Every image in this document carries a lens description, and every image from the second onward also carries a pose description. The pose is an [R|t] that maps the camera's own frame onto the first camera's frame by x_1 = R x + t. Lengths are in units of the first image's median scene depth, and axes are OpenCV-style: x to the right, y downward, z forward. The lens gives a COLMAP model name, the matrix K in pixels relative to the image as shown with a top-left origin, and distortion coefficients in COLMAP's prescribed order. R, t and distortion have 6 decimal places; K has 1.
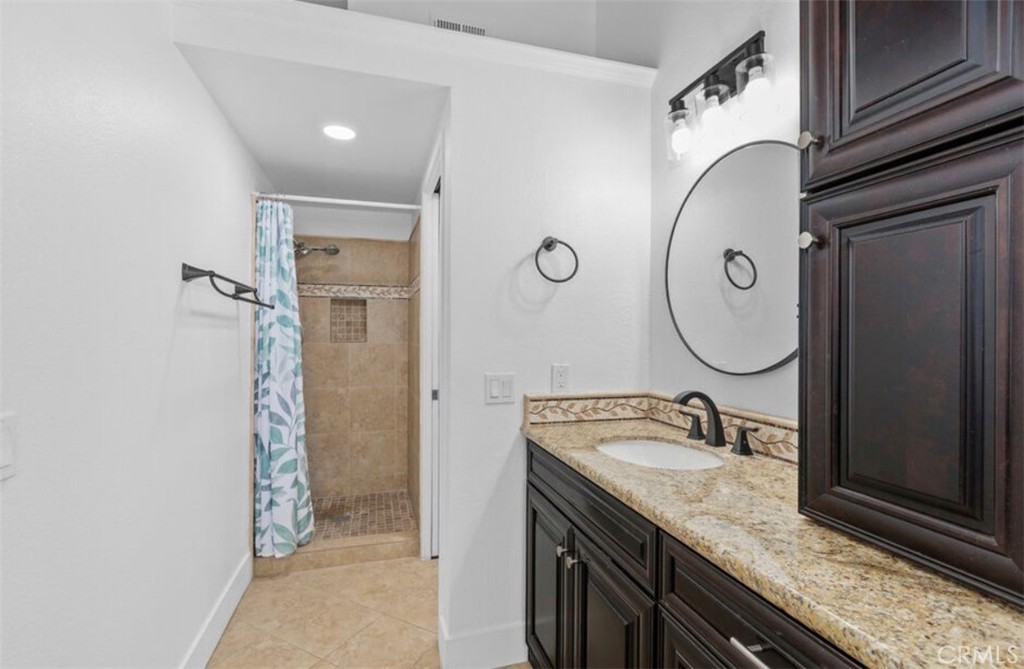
lens RADIAL K [[465.9, 0, 511.5], [0, 465.9, 334.9], [0, 0, 1]] dist [0.001179, -0.000296]
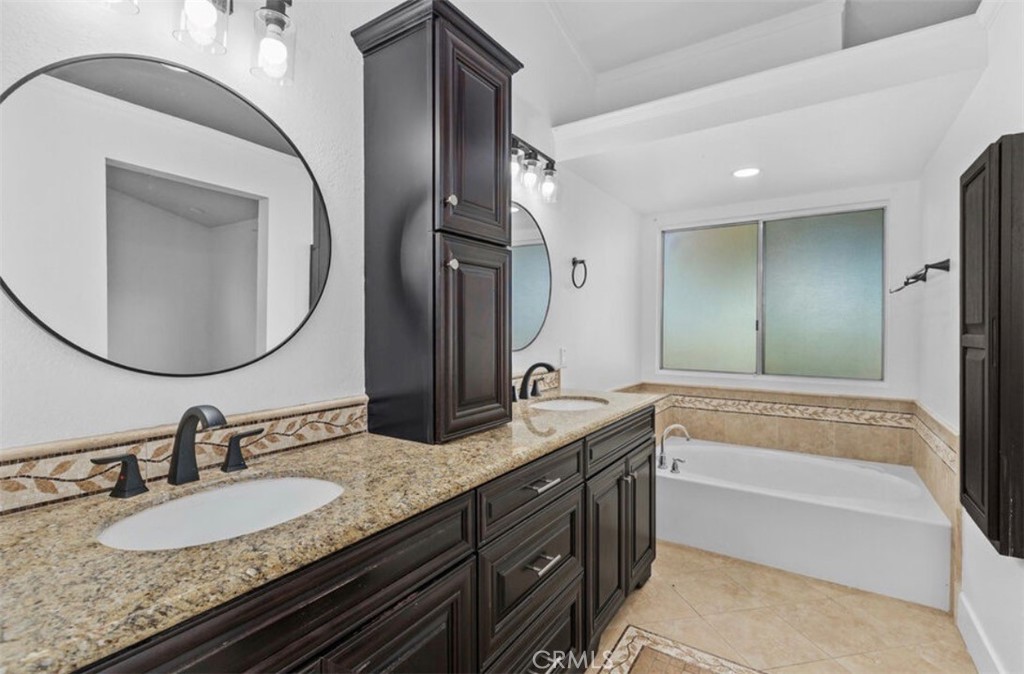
lens RADIAL K [[467.0, 0, 510.5], [0, 467.0, 332.2], [0, 0, 1]] dist [0.004395, 0.000118]
pose [[-0.645392, -0.011438, 0.763766, -0.469302], [-0.004882, 0.999929, 0.010849, 0.007232], [-0.763836, 0.003273, -0.645402, 1.258551]]
